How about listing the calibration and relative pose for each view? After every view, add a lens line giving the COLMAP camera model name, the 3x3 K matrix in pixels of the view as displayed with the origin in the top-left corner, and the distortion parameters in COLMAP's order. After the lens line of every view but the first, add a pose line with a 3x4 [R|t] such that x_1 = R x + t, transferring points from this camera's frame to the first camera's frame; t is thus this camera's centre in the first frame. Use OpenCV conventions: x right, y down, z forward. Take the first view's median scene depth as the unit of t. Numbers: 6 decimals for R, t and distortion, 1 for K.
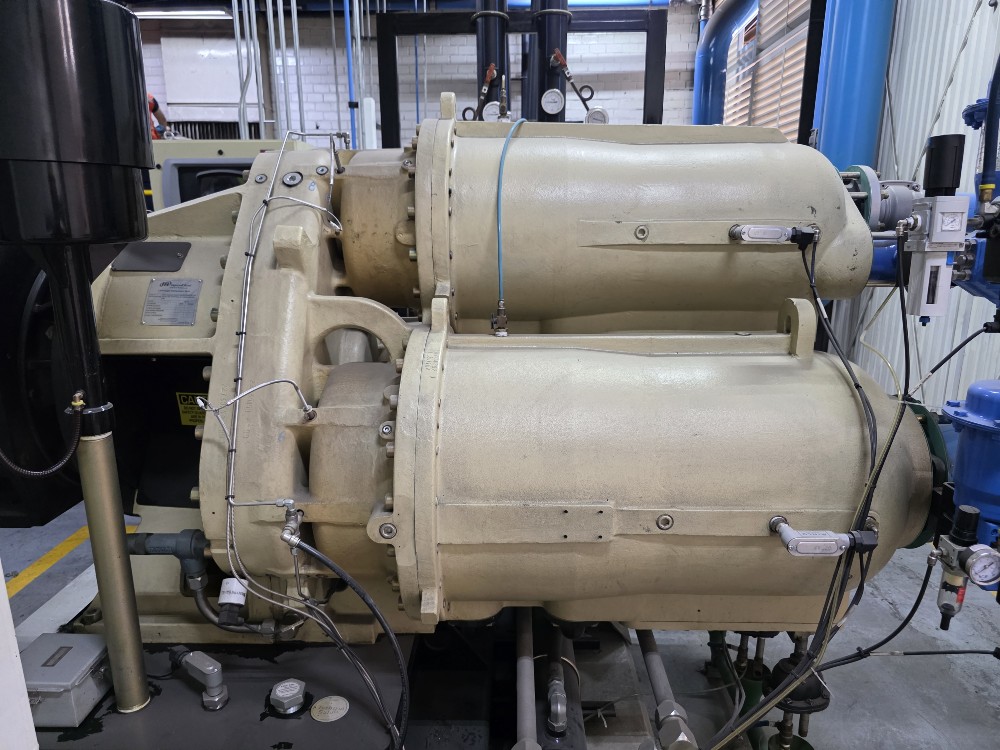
lens RADIAL K [[678.5, 0, 504.5], [0, 678.5, 376.6], [0, 0, 1]] dist [0.055249, -0.052125]
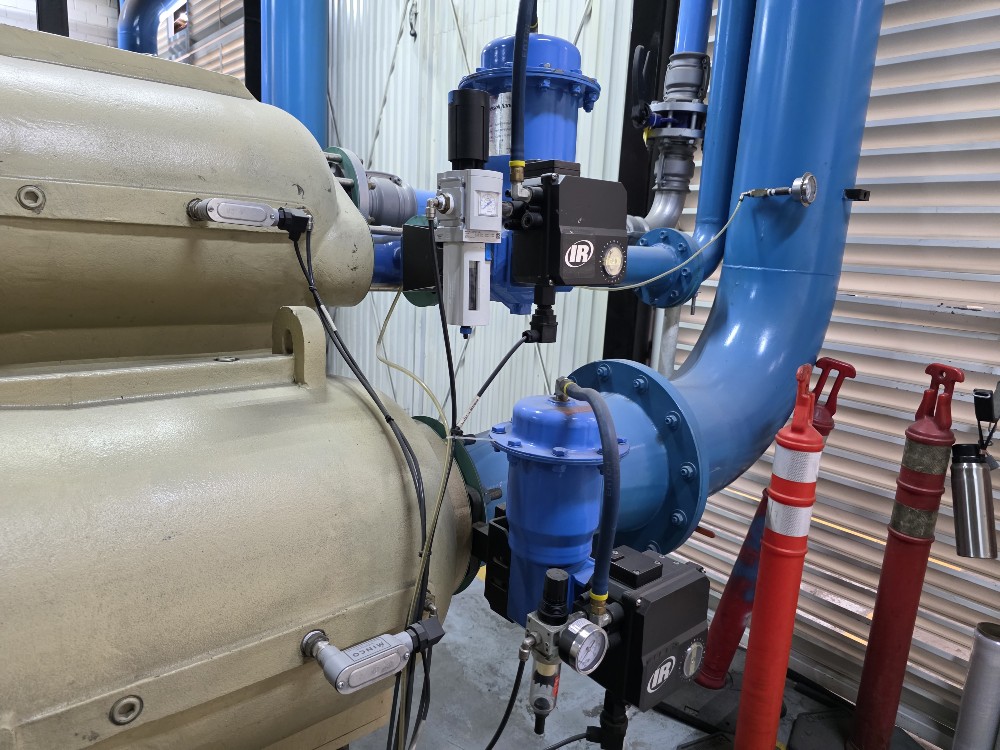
lens RADIAL K [[678.5, 0, 504.5], [0, 678.5, 376.6], [0, 0, 1]] dist [0.055249, -0.052125]
pose [[0.734970, -0.088386, 0.672314, 0.101914], [0.097381, 0.994949, 0.024346, -0.037923], [-0.671070, 0.047577, 0.739865, 0.340505]]
